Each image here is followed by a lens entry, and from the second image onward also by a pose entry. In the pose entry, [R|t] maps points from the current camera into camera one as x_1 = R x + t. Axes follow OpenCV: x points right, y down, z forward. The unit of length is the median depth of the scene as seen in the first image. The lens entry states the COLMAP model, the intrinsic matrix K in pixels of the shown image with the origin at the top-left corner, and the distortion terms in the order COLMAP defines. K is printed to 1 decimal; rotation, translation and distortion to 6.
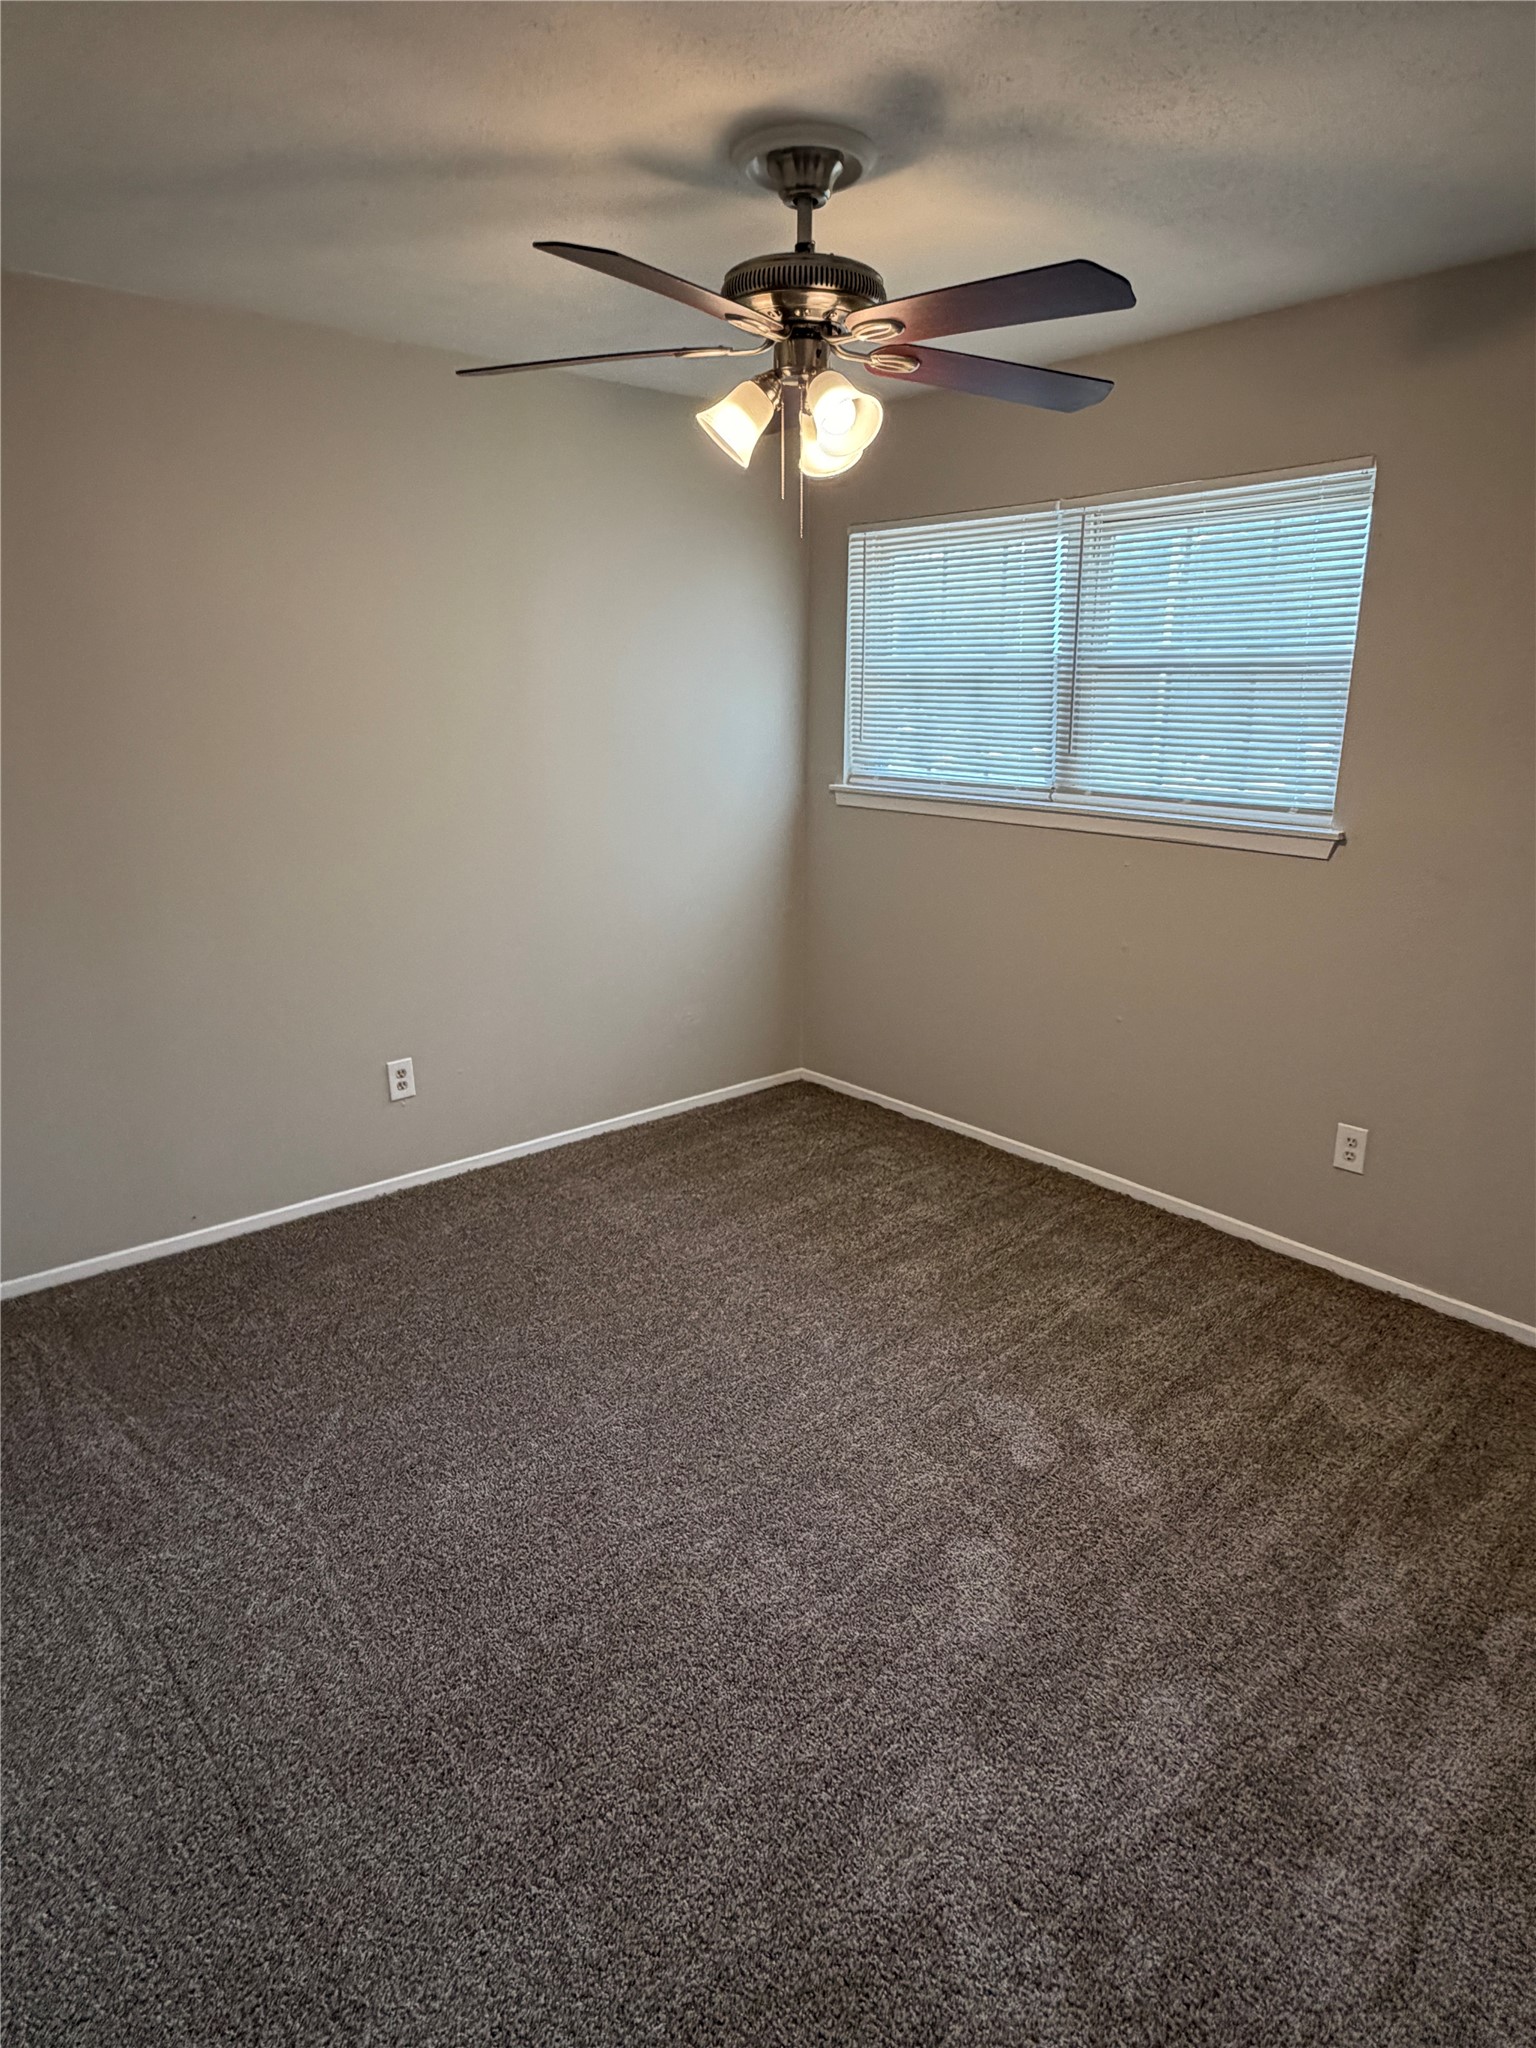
lens RADIAL K [[1265.8, 0, 768.0], [0, 1265.8, 1024.0], [0, 0, 1]] dist [-0.003706, -0.001330]
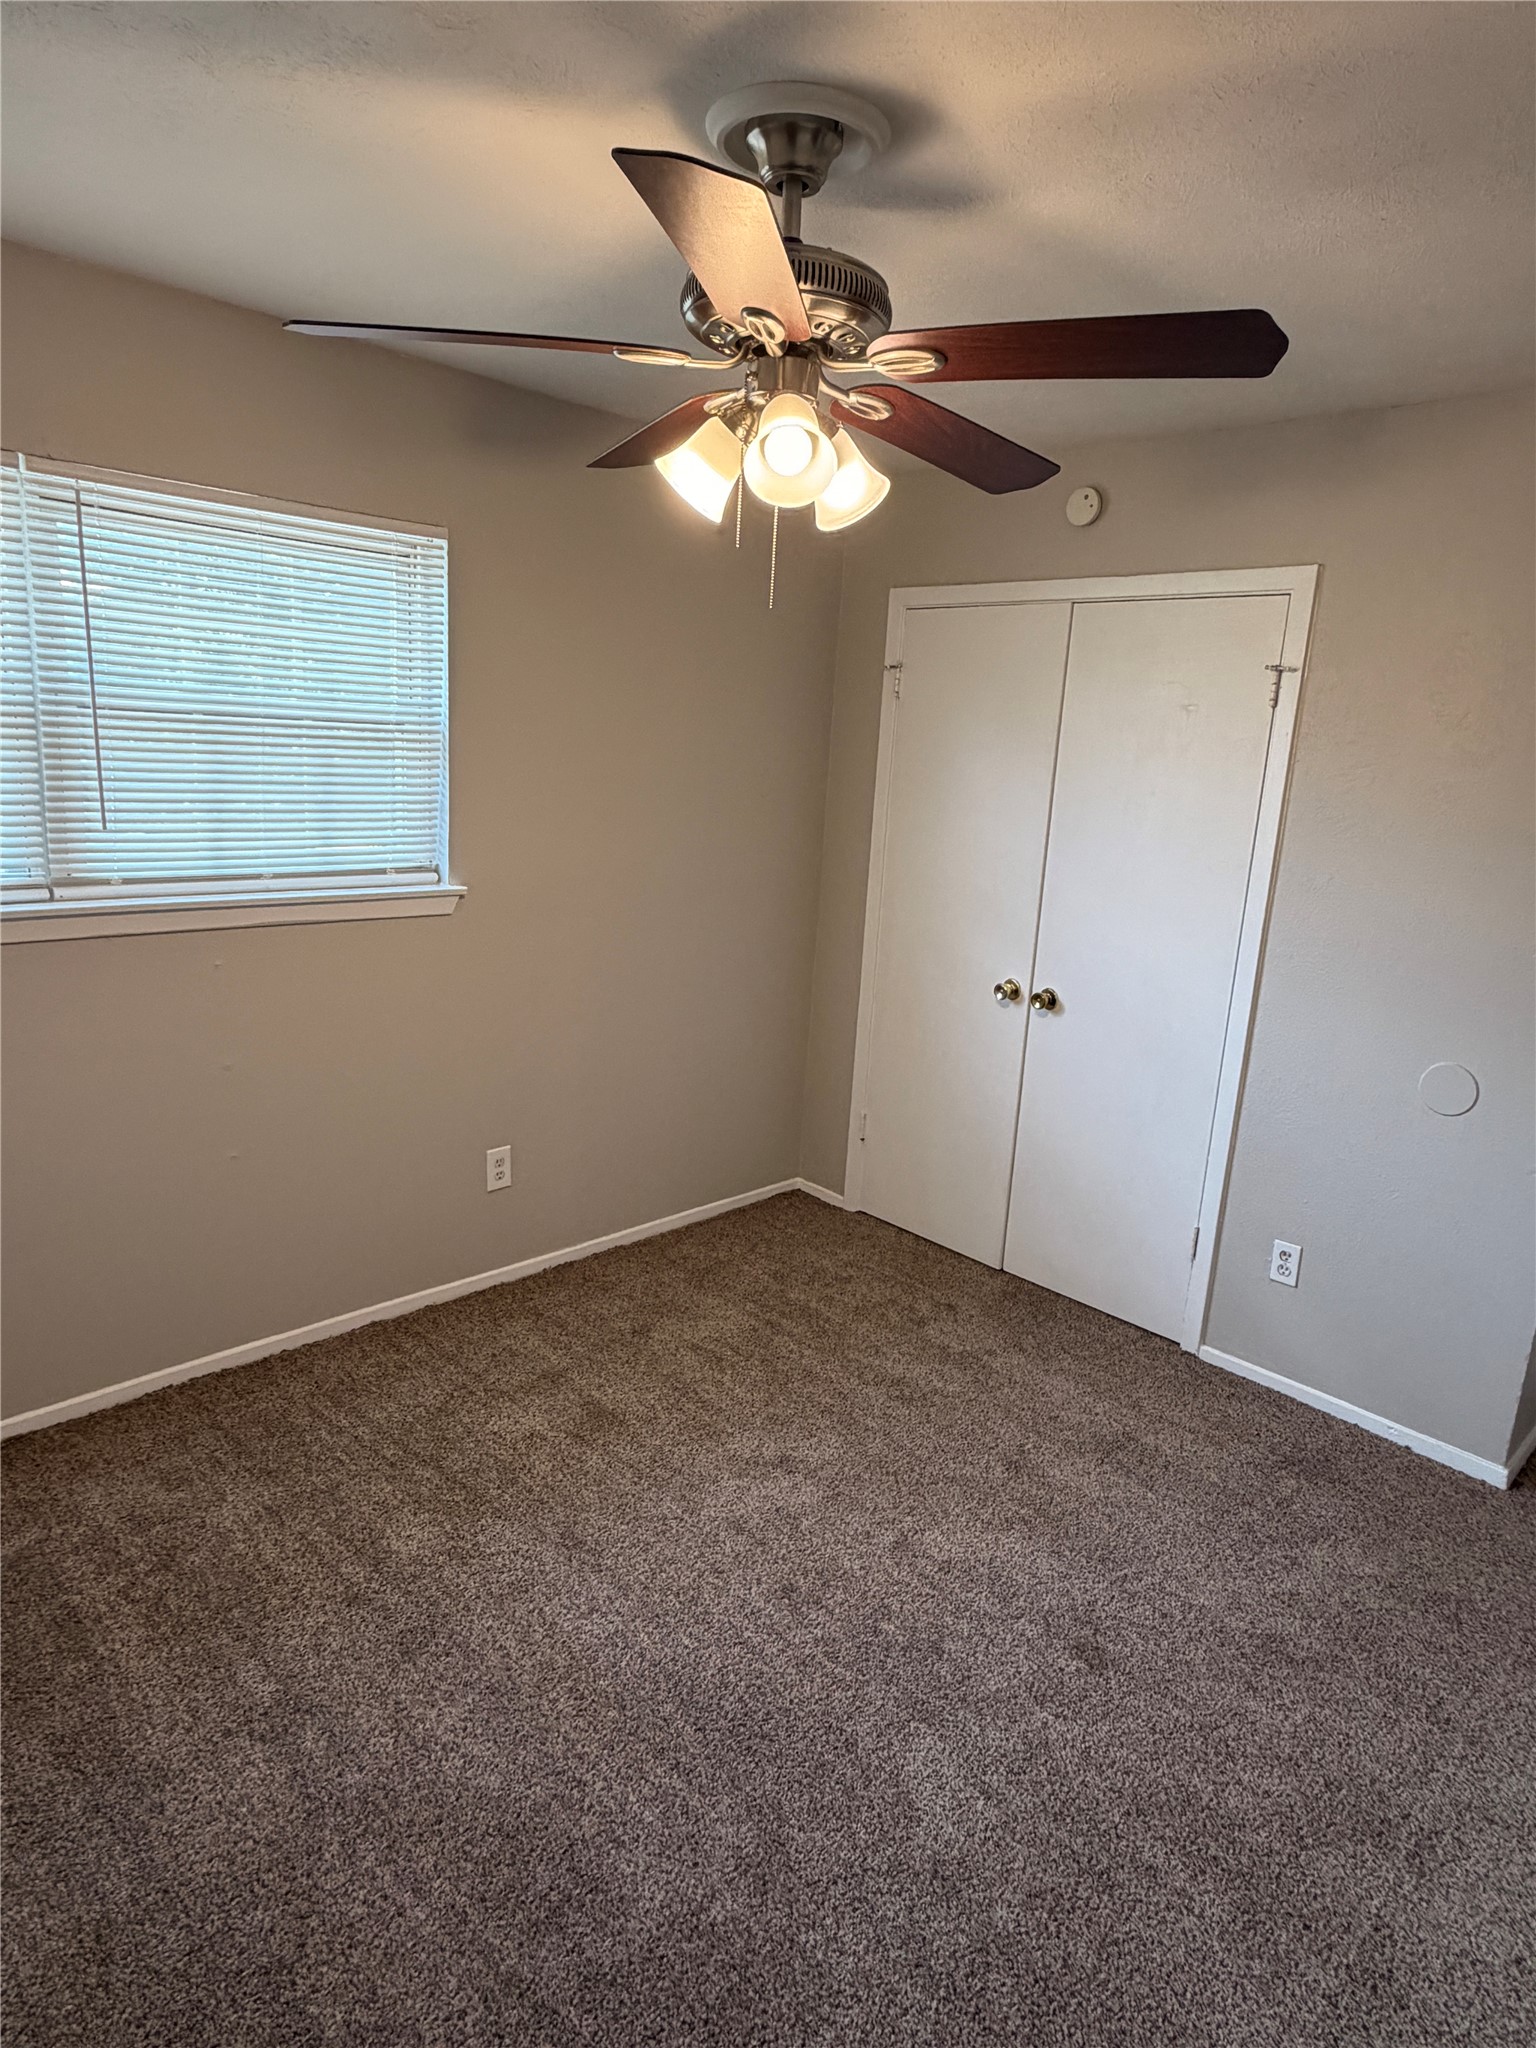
lens RADIAL K [[1216.6, 0, 768.0], [0, 1216.6, 1024.0], [0, 0, 1]] dist [-0.001481, 0.000149]
pose [[-0.111382, -0.227411, 0.967408, -0.553084], [0.212285, 0.945551, 0.246714, -0.229491], [-0.970839, 0.232846, -0.057042, 0.808292]]
